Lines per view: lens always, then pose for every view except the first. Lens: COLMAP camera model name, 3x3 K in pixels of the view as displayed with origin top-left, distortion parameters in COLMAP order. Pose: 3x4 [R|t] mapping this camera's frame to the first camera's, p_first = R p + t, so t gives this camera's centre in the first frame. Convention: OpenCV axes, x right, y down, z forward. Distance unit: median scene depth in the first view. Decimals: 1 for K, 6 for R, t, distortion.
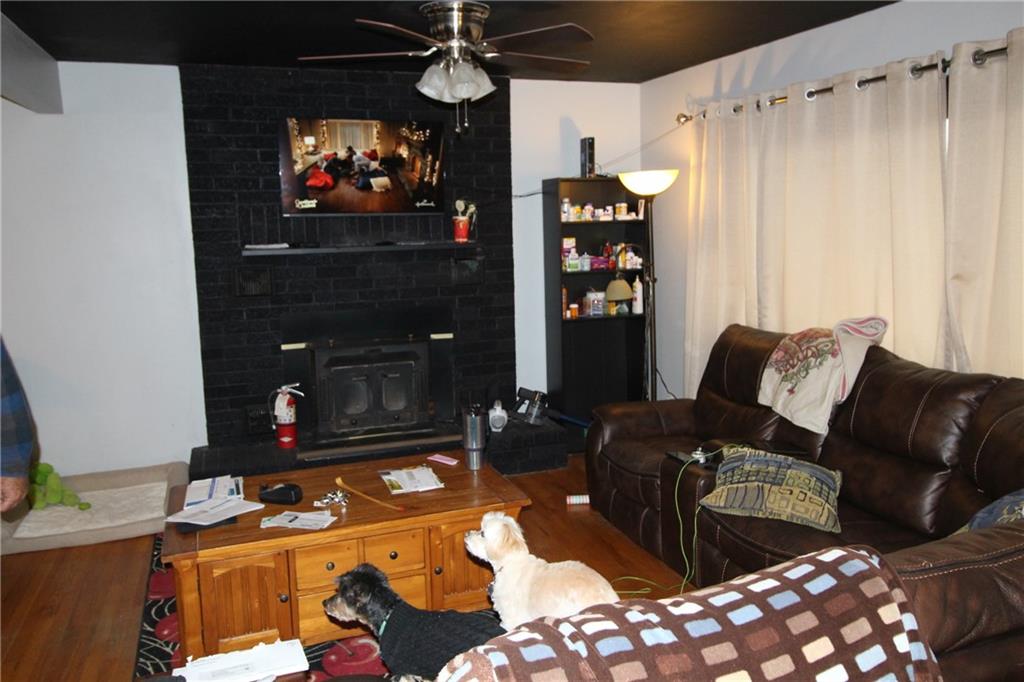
lens RADIAL K [[826.6, 0, 512.4], [0, 826.6, 339.5], [0, 0, 1]] dist [0.017177, -0.000907]
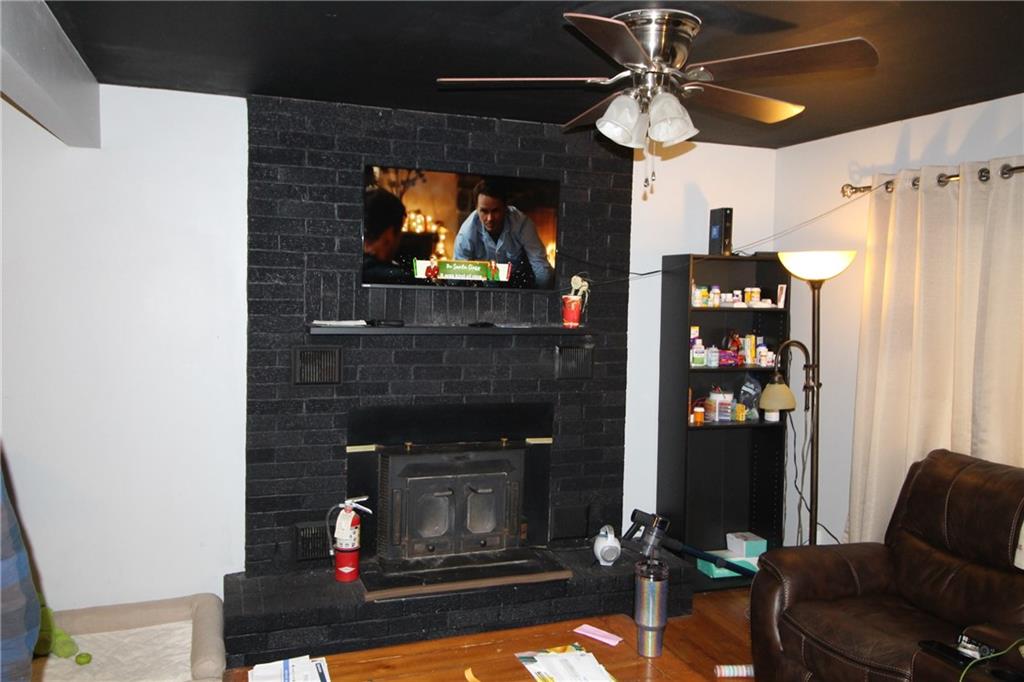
lens RADIAL K [[826.6, 0, 511.7], [0, 826.6, 341.3], [0, 0, 1]] dist [0.017177, -0.000907]
pose [[0.999039, 0.043283, 0.006894, -0.132557], [-0.042509, 0.995205, -0.088087, -0.031144], [-0.010673, 0.087709, 0.996089, 0.201989]]
